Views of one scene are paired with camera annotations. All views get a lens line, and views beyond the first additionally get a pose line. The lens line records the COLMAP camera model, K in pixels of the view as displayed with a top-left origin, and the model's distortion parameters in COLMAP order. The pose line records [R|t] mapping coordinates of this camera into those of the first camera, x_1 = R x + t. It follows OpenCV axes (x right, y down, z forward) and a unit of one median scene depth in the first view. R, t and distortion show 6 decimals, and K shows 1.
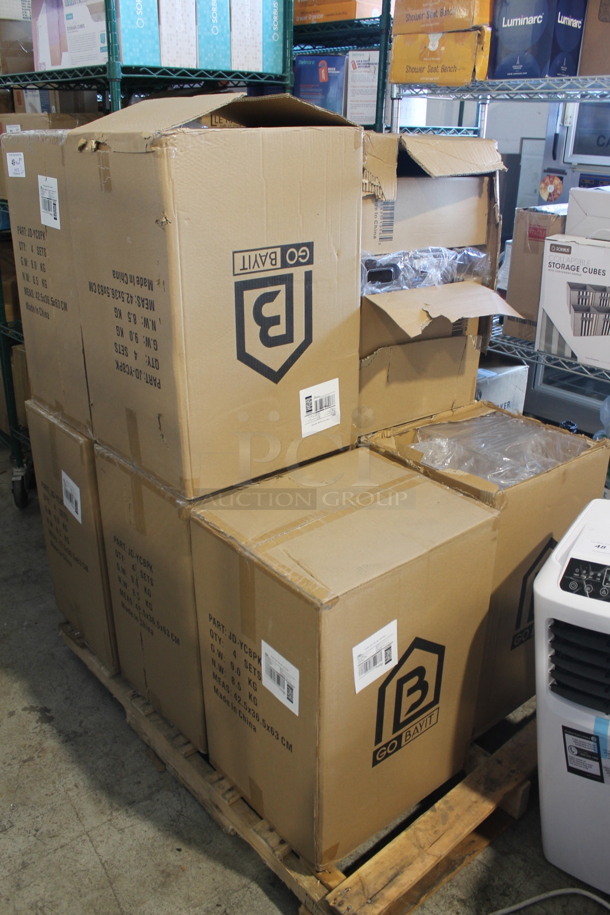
lens RADIAL K [[763.2, 0, 305.0], [0, 763.2, 455.6], [0, 0, 1]] dist [-0.105706, 0.006998]
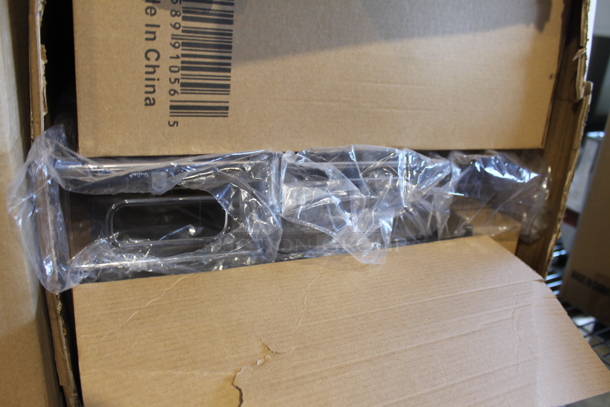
lens RADIAL K [[508.8, 0, 305.6], [0, 508.8, 205.0], [0, 0, 1]] dist [-0.105706, 0.006998]
pose [[0.959223, 0.155534, -0.236009, 0.192275], [-0.170703, 0.984288, -0.045135, -0.224768], [0.225281, 0.083582, 0.970702, 0.738205]]
